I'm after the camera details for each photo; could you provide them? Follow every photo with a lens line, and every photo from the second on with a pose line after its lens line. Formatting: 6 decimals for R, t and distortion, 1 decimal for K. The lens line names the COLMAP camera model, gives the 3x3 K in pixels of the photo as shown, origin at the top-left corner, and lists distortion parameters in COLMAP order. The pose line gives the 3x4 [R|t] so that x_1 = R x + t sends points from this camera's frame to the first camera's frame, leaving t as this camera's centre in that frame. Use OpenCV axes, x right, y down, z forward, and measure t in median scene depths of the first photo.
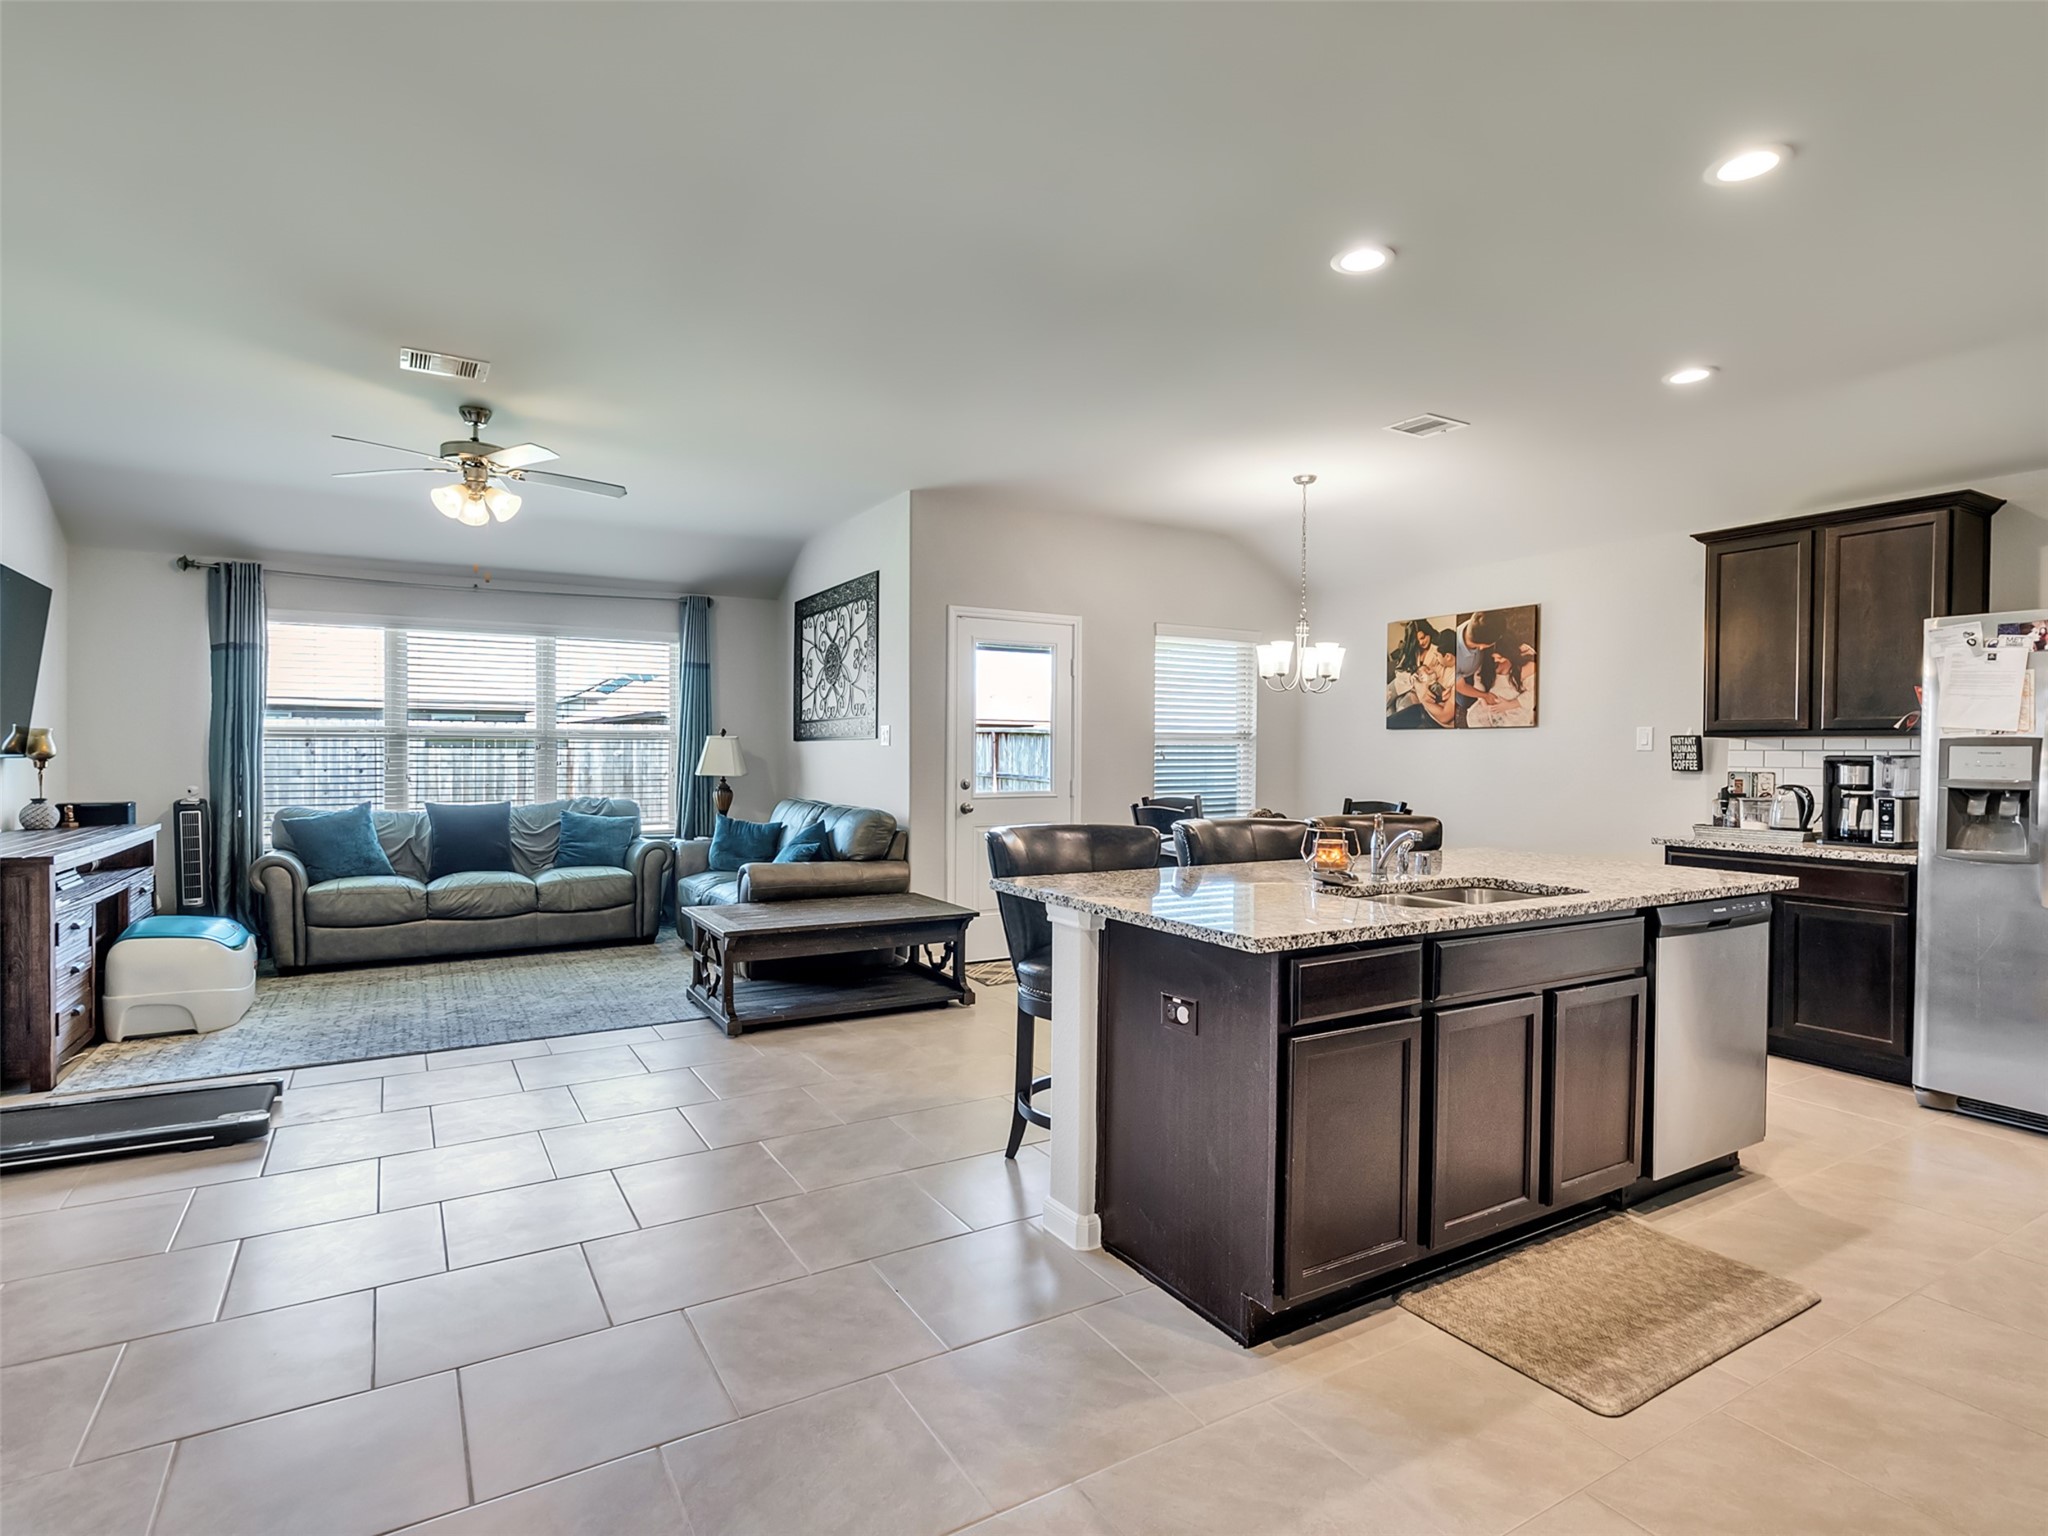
lens RADIAL K [[1045.3, 0, 1001.9], [0, 1045.3, 767.6], [0, 0, 1]] dist [0.000877, 0.000543]
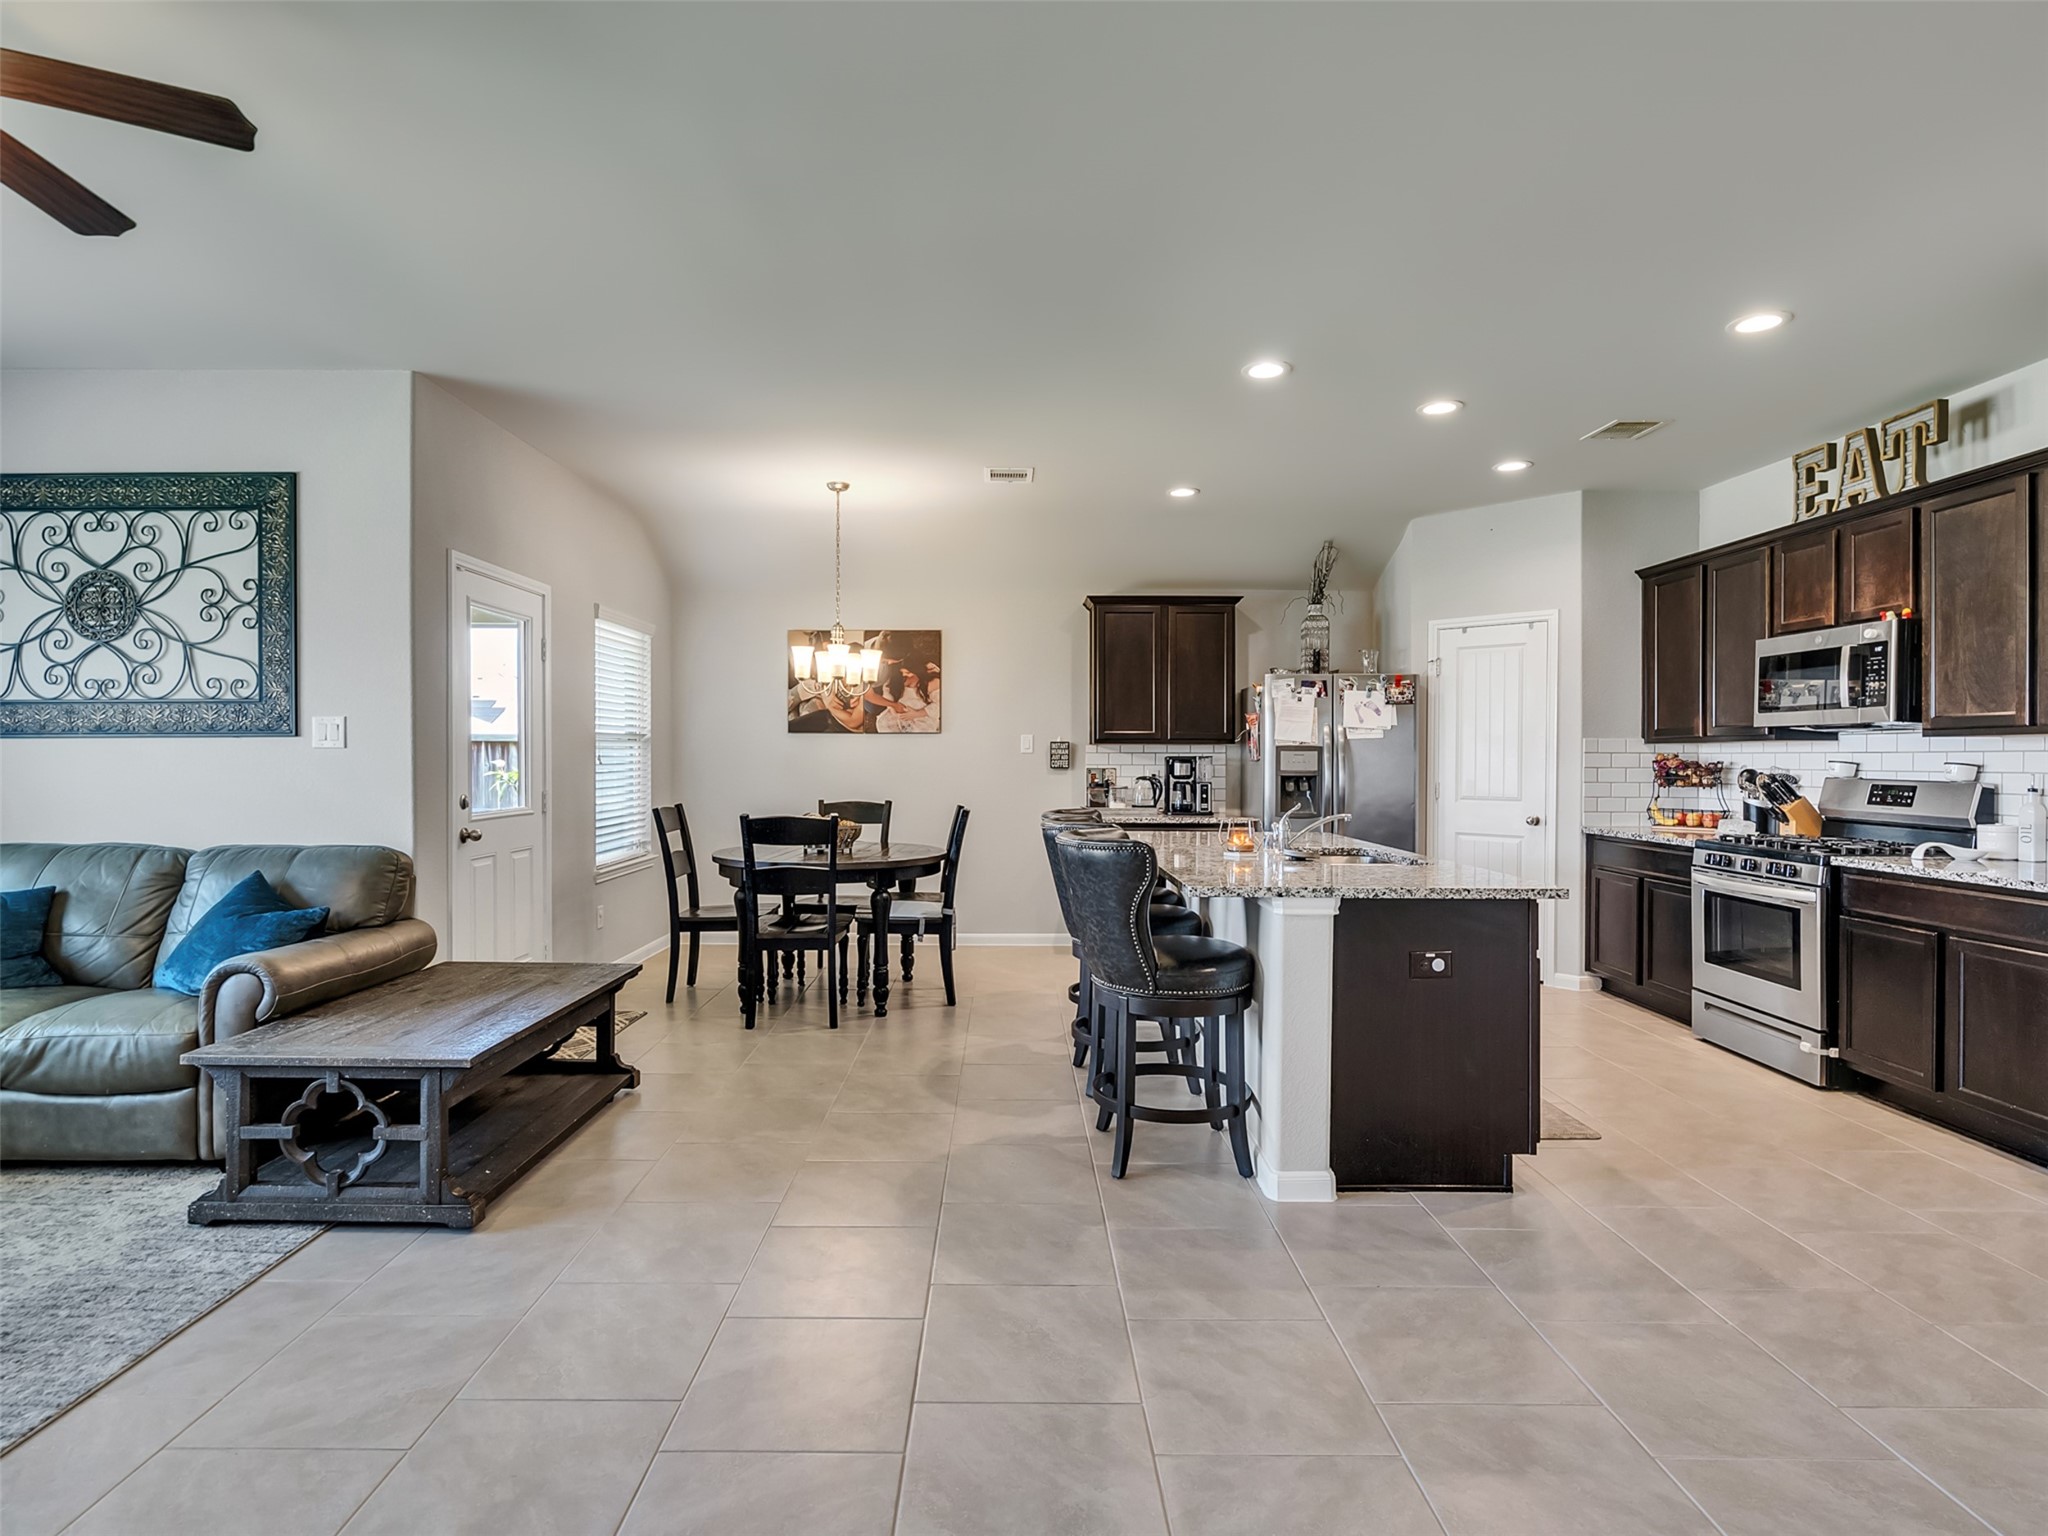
lens RADIAL K [[1050.1, 0, 1005.1], [0, 1050.1, 765.8], [0, 0, 1]] dist [-0.013796, 0.012228]
pose [[0.507362, -0.013206, 0.861632, -0.480231], [0.014875, 0.999868, 0.006566, -0.008512], [-0.861605, 0.009486, 0.507491, 0.327369]]
